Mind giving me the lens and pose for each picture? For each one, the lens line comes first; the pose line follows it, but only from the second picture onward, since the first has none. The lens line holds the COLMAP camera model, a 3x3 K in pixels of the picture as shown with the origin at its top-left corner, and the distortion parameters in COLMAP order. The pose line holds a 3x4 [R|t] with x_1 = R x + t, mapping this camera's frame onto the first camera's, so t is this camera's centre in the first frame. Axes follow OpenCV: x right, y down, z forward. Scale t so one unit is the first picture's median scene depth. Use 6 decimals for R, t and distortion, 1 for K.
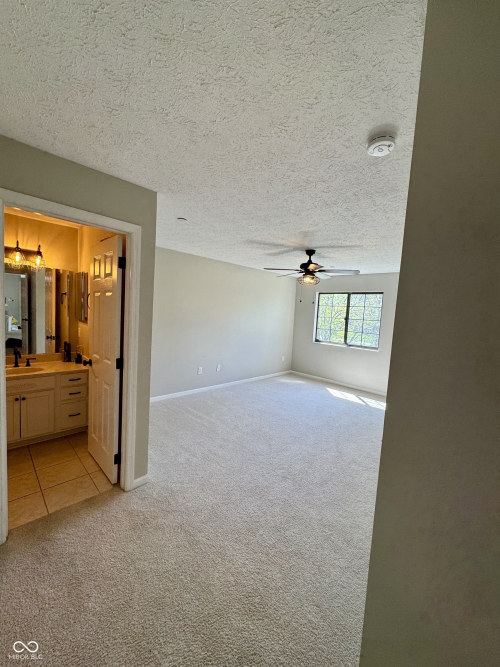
lens RADIAL K [[267.3, 0, 248.7], [0, 267.3, 332.8], [0, 0, 1]] dist [-0.001472, 0.001173]
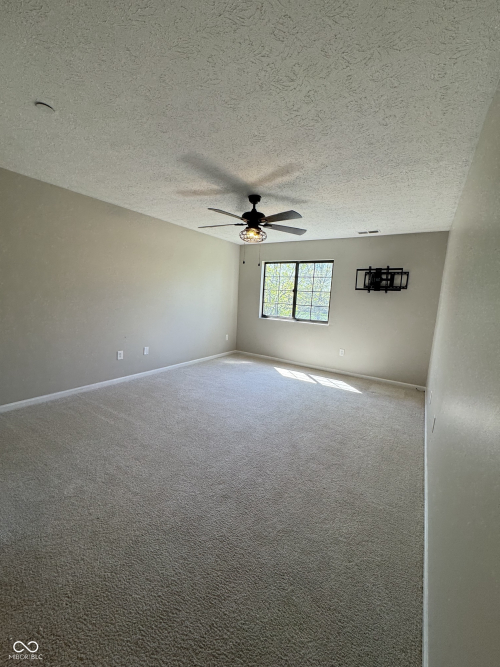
lens RADIAL K [[267.3, 0, 249.1], [0, 267.3, 336.2], [0, 0, 1]] dist [-0.001472, 0.001173]
pose [[0.979798, -0.035365, 0.196836, 0.037977], [0.019197, 0.996327, 0.083449, 0.028049], [-0.199065, -0.077984, 0.976879, 0.168724]]
